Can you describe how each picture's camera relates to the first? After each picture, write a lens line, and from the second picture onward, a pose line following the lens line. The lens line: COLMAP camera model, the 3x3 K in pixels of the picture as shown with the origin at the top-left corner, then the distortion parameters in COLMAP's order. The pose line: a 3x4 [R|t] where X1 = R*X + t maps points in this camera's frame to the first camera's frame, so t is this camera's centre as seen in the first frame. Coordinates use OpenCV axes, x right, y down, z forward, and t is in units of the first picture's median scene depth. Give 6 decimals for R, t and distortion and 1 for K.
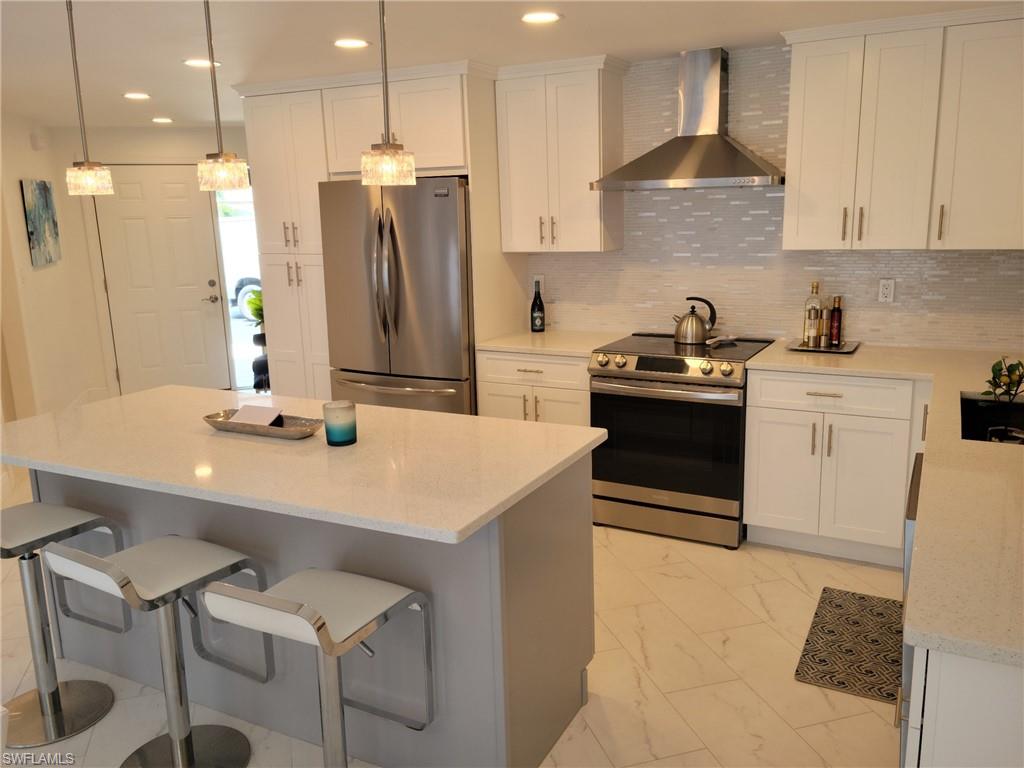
lens RADIAL K [[817.9, 0, 512.0], [0, 817.9, 382.3], [0, 0, 1]] dist [0.016897, -0.010881]
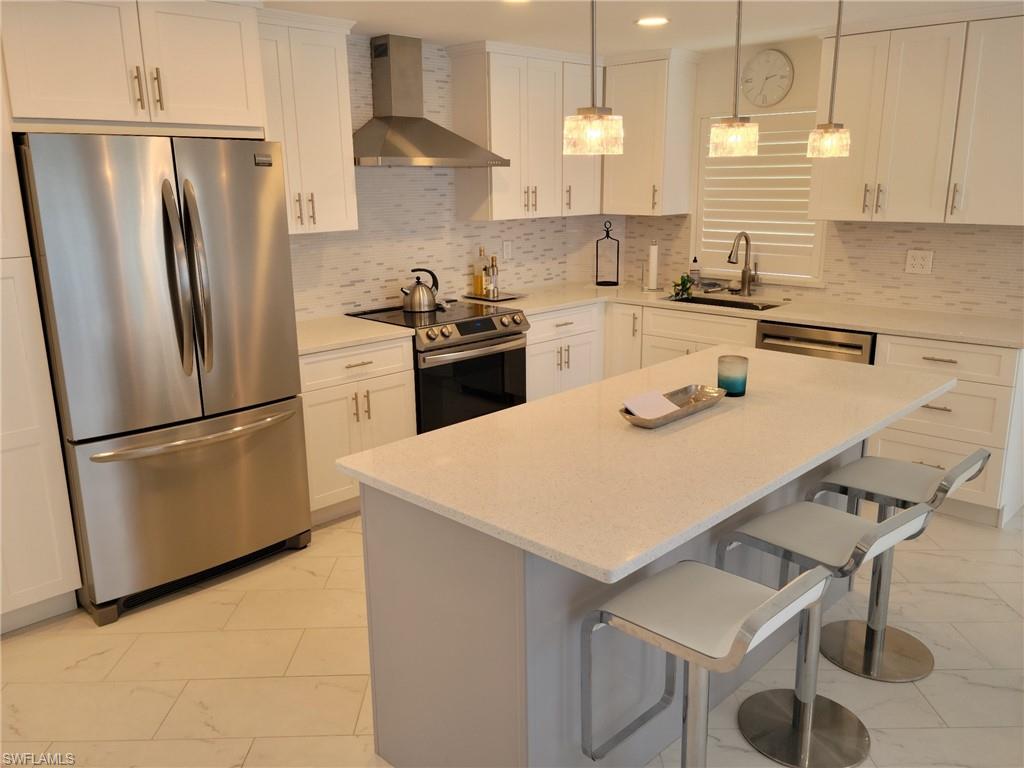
lens RADIAL K [[817.9, 0, 512.4], [0, 817.9, 384.6], [0, 0, 1]] dist [0.016897, -0.010881]
pose [[0.285431, -0.212658, 0.934508, -0.789424], [0.206038, 0.965889, 0.156868, -0.100686], [-0.935990, 0.147770, 0.319510, 0.566731]]
